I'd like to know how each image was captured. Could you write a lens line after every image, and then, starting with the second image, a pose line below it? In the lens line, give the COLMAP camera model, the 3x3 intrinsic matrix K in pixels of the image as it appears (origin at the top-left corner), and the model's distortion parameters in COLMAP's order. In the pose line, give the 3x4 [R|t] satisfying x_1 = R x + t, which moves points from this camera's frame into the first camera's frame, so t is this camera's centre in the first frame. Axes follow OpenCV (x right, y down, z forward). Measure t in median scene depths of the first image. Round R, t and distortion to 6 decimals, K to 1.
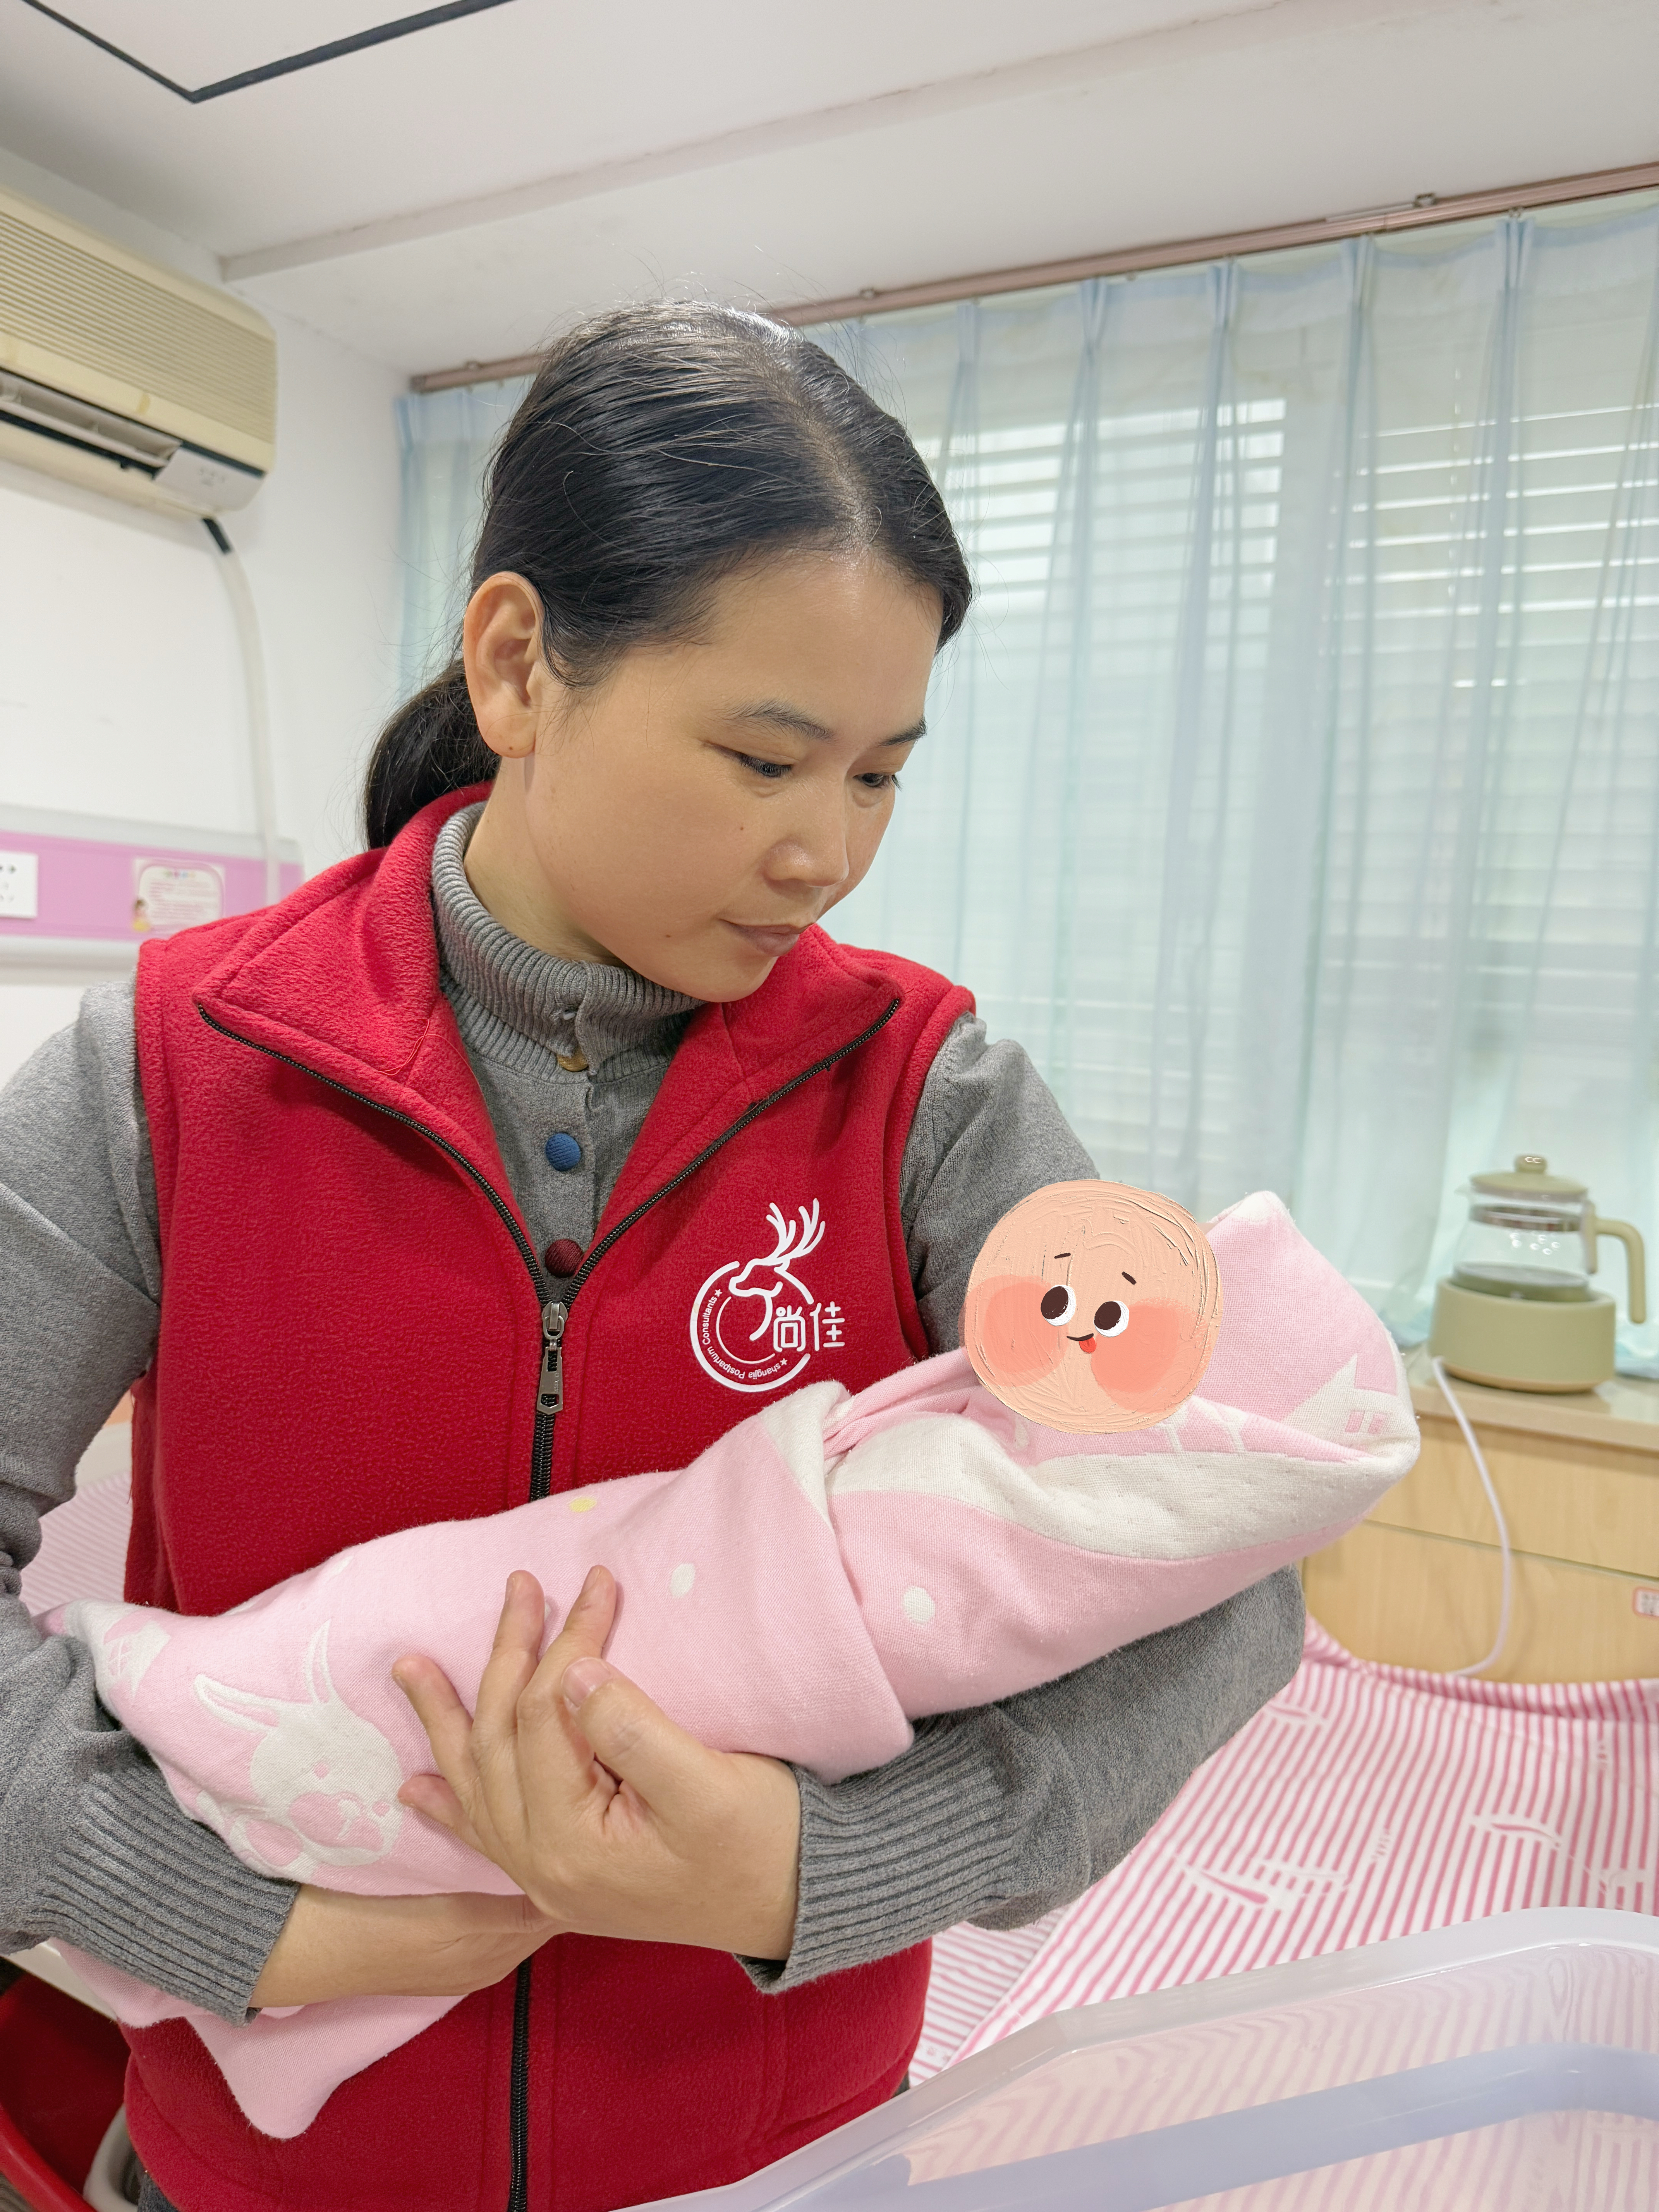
lens RADIAL K [[1569.1, 0, 835.1], [0, 1569.1, 1108.8], [0, 0, 1]] dist [-0.005797, -0.023250]
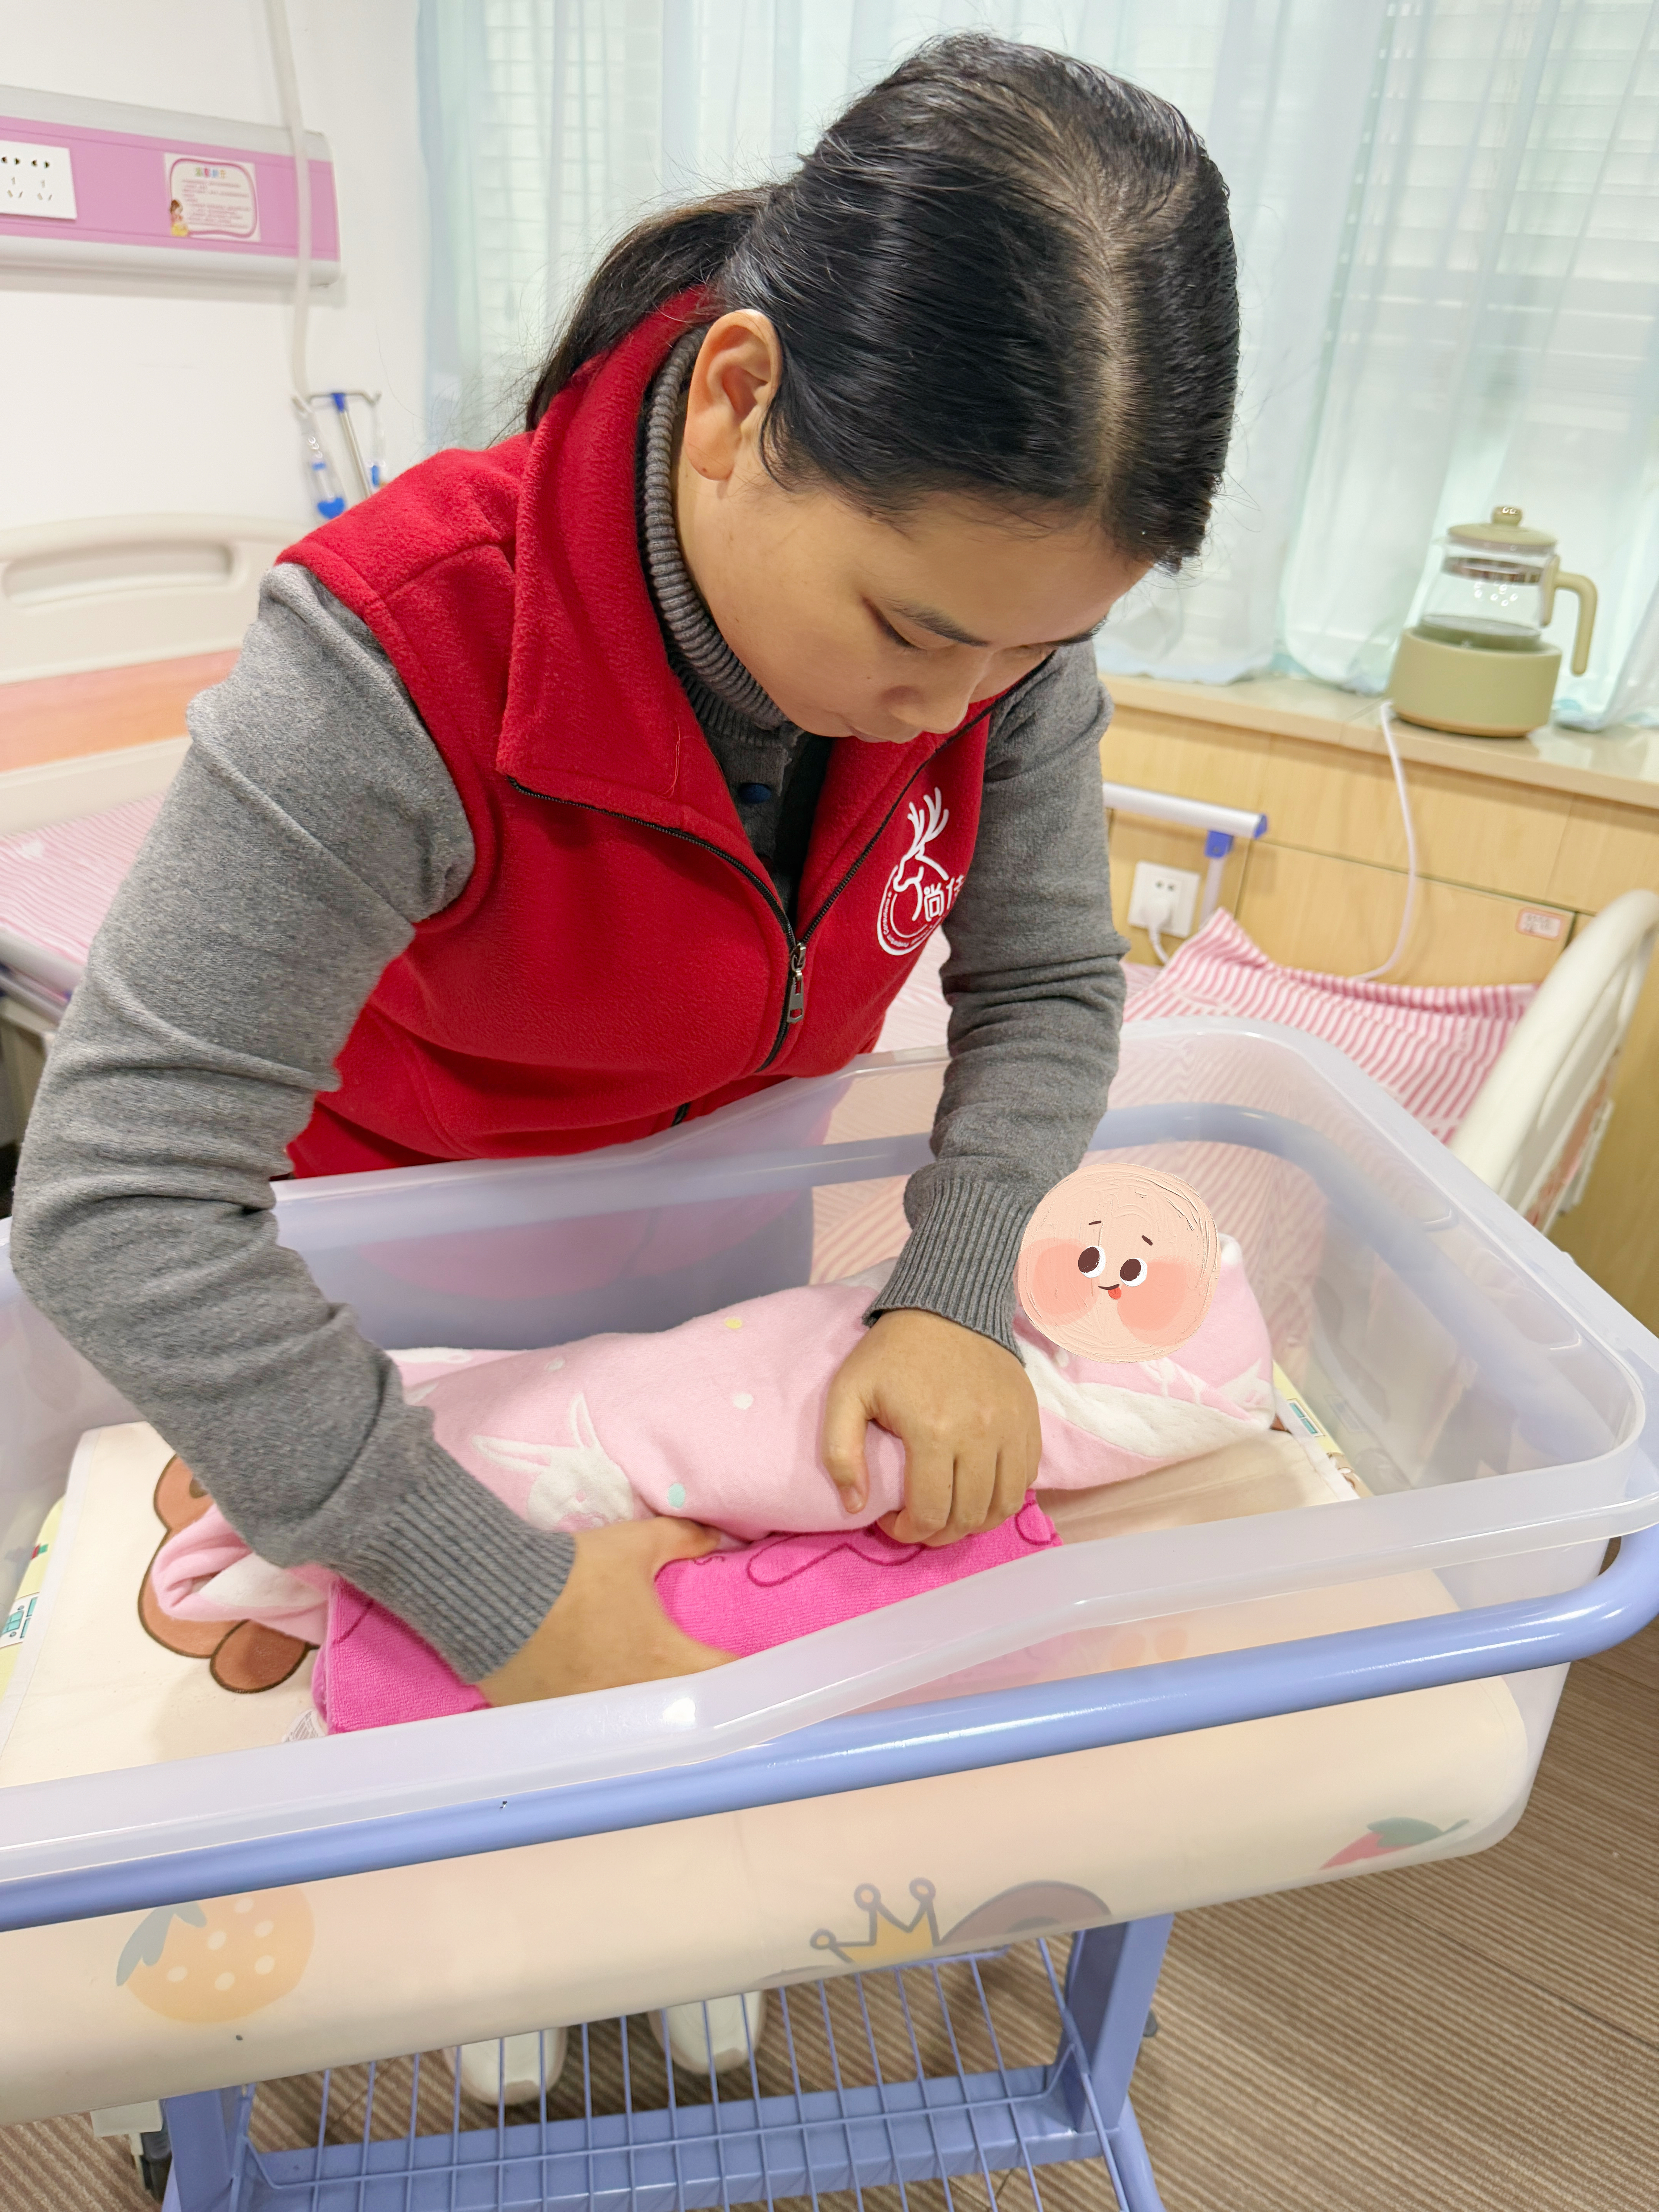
lens RADIAL K [[1569.5, 0, 829.5], [0, 1569.5, 1106.0], [0, 0, 1]] dist [-0.001380, -0.006792]
pose [[0.997626, 0.048145, -0.049233, 0.063819], [-0.026168, 0.926388, 0.375661, 0.019457], [0.063695, -0.373481, 0.925448, -0.145956]]
